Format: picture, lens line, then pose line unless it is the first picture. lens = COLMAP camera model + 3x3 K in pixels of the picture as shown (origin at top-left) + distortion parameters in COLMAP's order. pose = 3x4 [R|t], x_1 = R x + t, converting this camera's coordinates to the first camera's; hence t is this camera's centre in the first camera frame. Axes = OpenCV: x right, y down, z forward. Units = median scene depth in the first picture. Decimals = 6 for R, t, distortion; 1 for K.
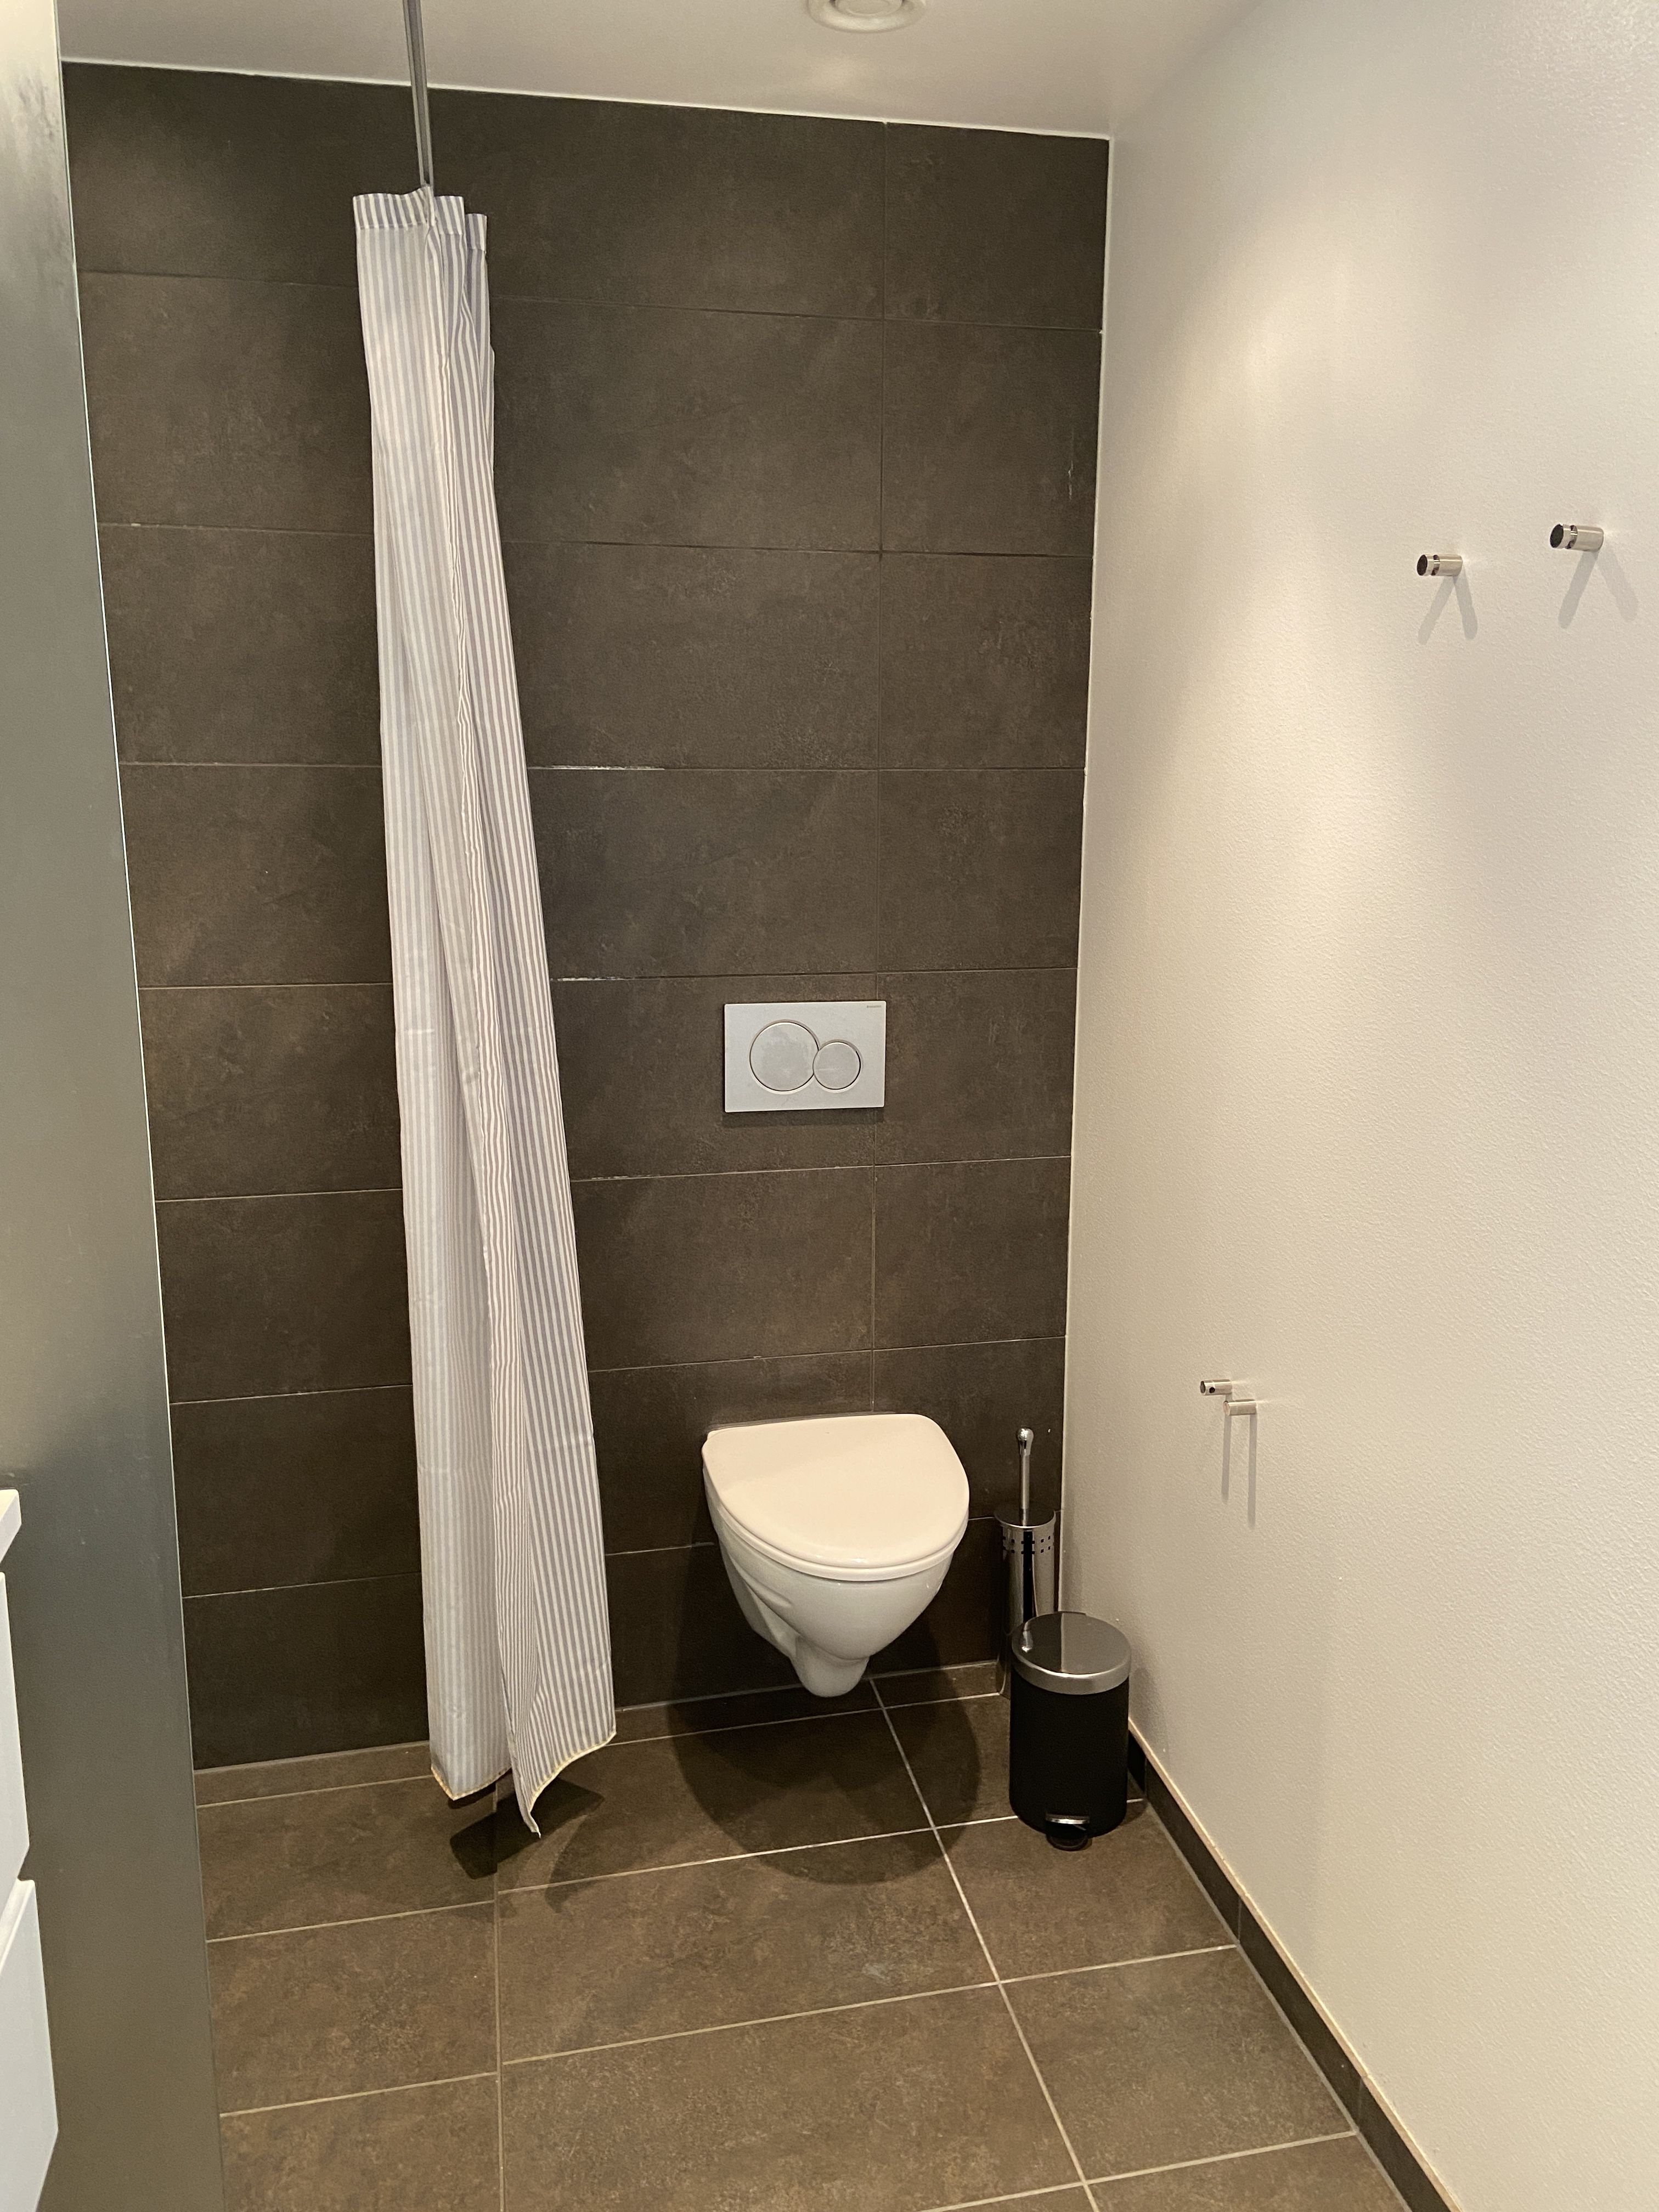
lens RADIAL K [[1715.8, 0, 834.6], [0, 1715.8, 1094.6], [0, 0, 1]] dist [0.090419, -0.083392]
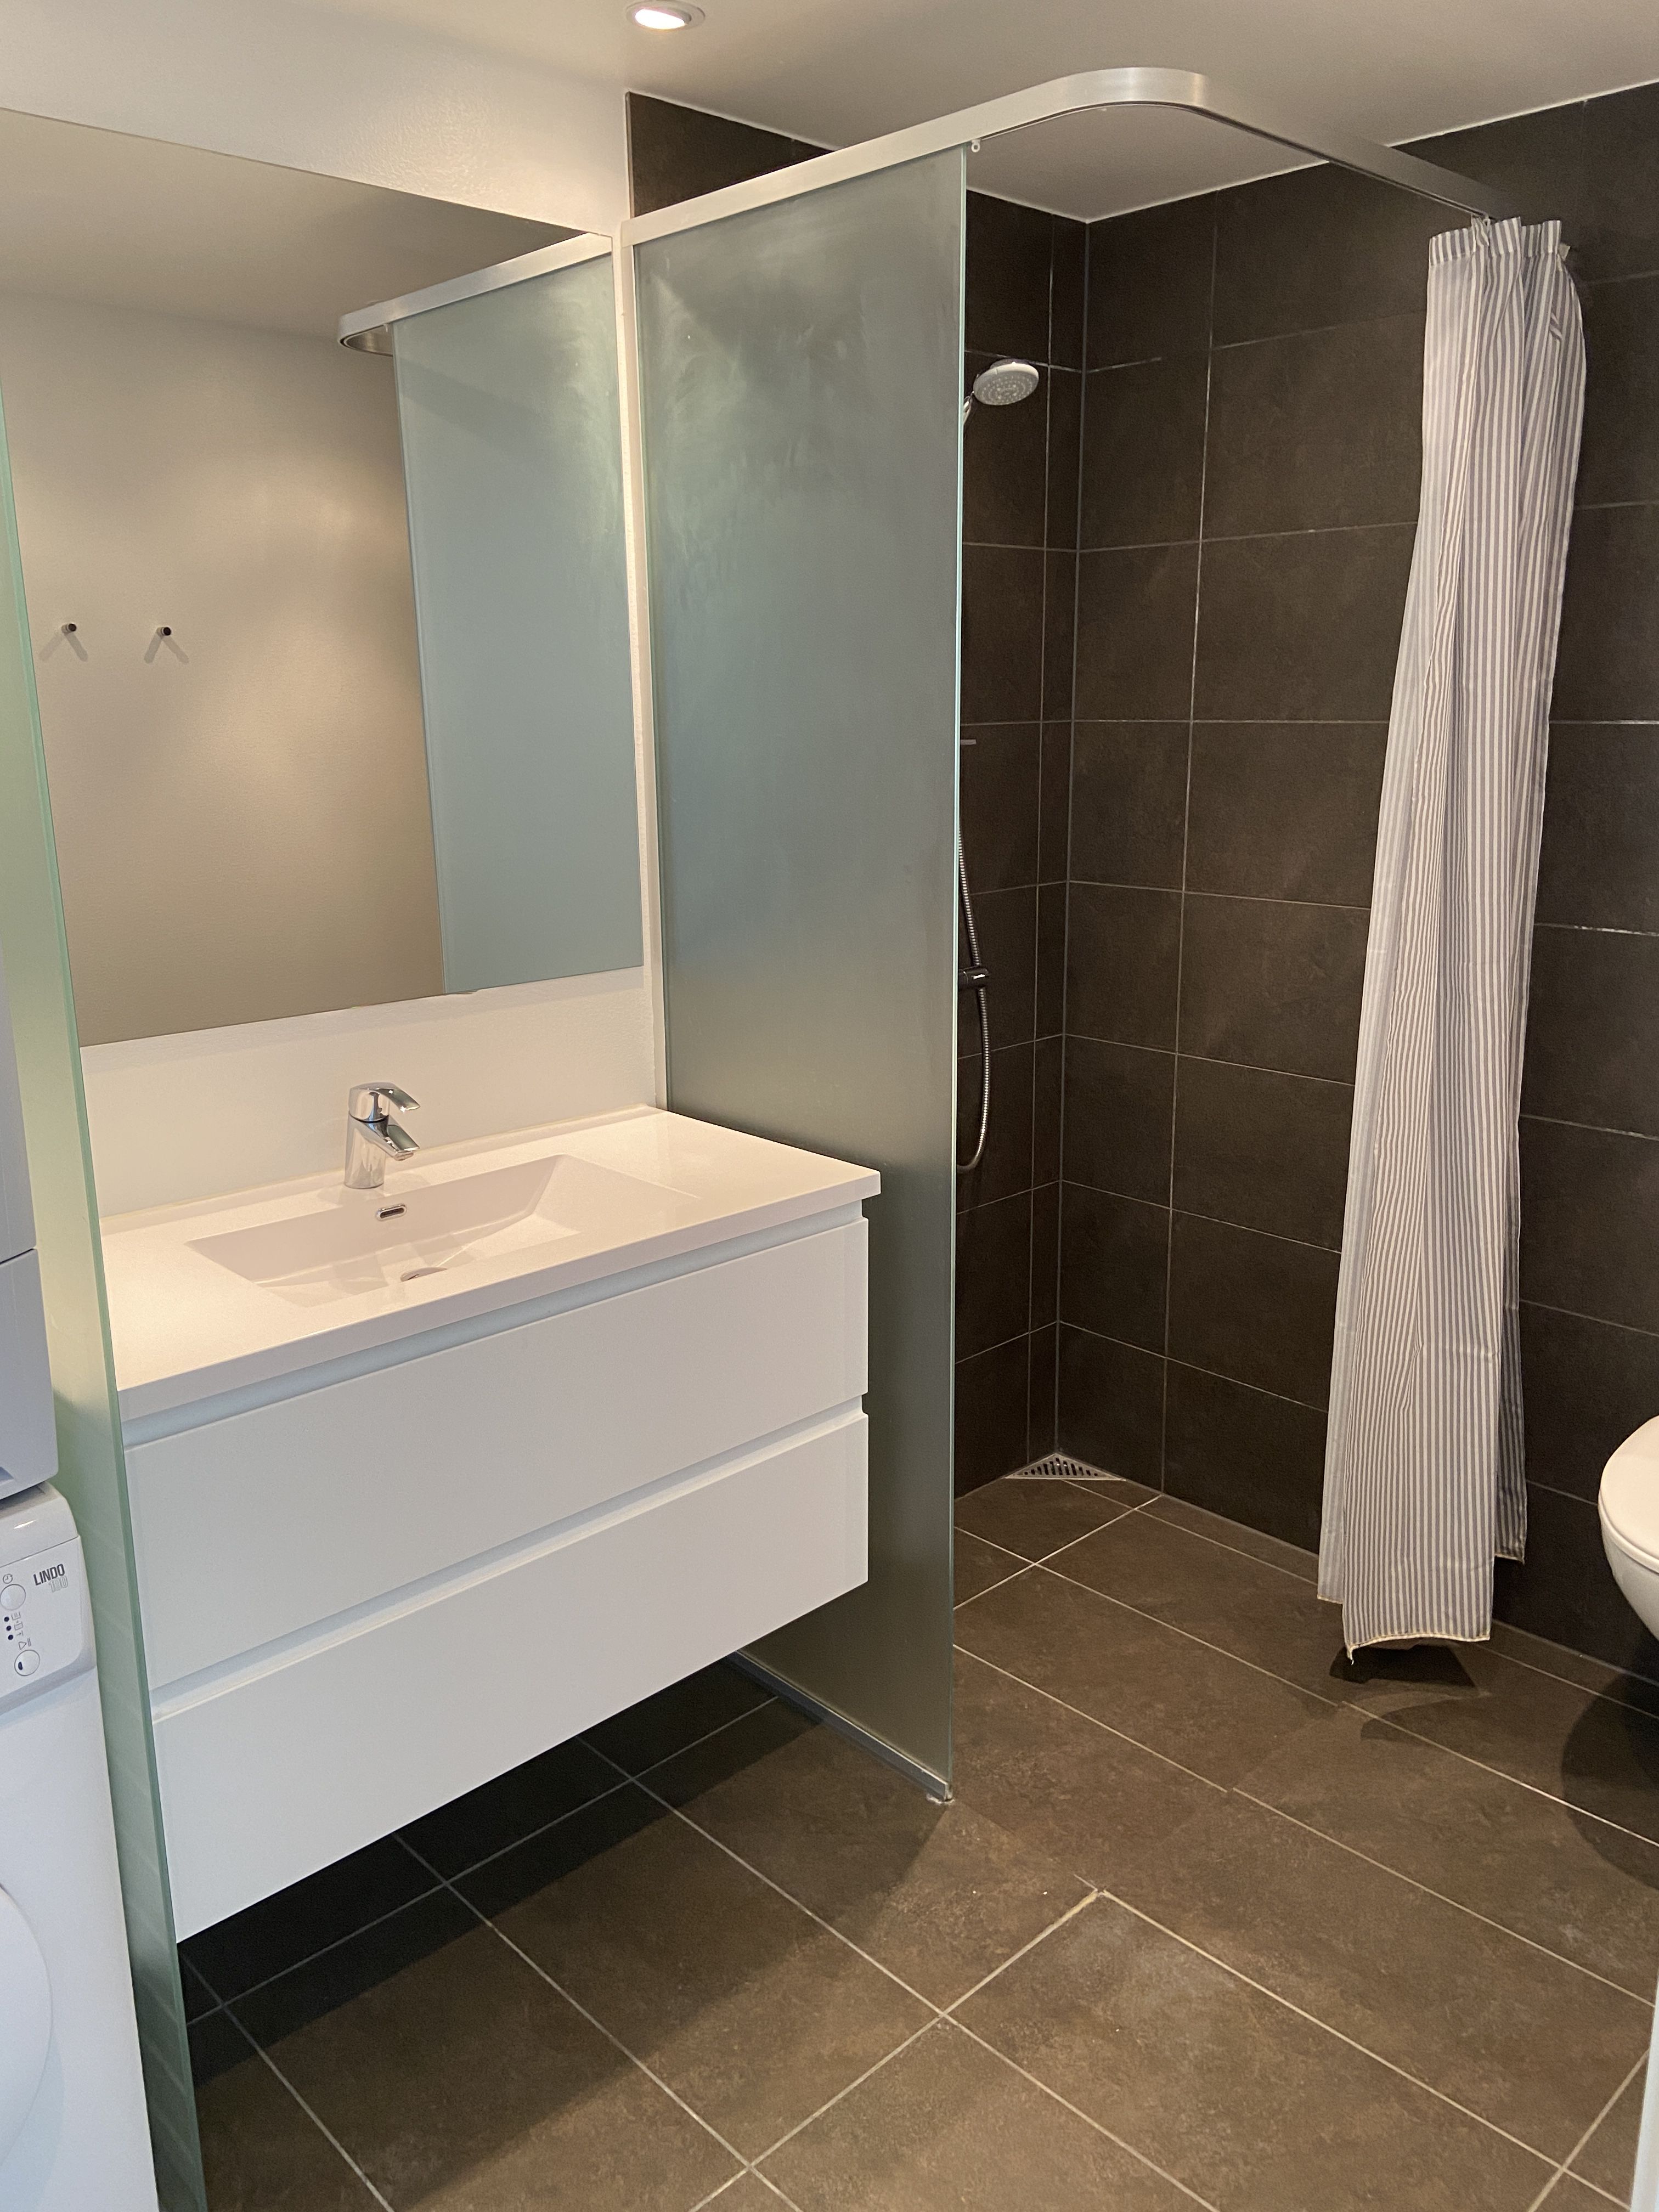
lens RADIAL K [[1715.8, 0, 844.3], [0, 1715.8, 1089.7], [0, 0, 1]] dist [0.090419, -0.083392]
pose [[0.529996, 0.185295, -0.827508, 0.567168], [-0.169863, 0.979255, 0.110482, -0.012774], [0.830813, 0.082008, 0.550476, 0.063033]]
